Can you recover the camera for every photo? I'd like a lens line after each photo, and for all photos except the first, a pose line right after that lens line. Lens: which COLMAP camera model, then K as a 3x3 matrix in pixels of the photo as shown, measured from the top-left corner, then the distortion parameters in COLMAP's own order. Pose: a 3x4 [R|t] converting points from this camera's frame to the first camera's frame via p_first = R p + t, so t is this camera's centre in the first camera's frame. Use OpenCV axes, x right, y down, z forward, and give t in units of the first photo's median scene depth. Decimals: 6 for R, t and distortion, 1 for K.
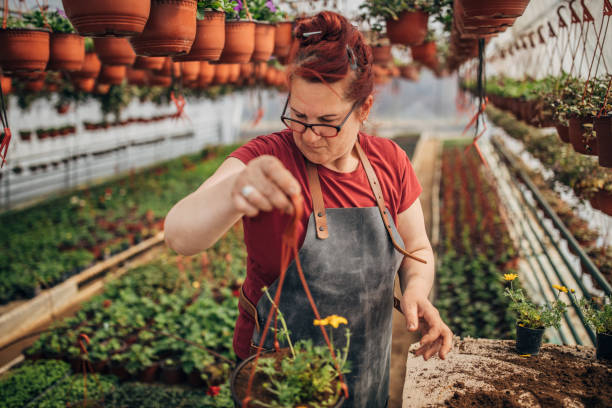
lens RADIAL K [[582.0, 0, 306.0], [0, 582.0, 204.0], [0, 0, 1]] dist [-0.011977, -0.009883]
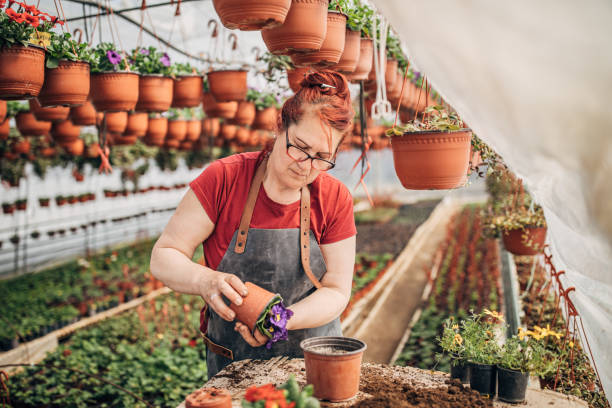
lens RADIAL K [[582.0, 0, 306.0], [0, 582.0, 204.0], [0, 0, 1]] dist [-0.011977, -0.009883]
pose [[0.996928, -0.016611, -0.076536, 0.133505], [0.007313, 0.992723, -0.120200, 0.029219], [0.077976, 0.119271, 0.989795, -0.017151]]
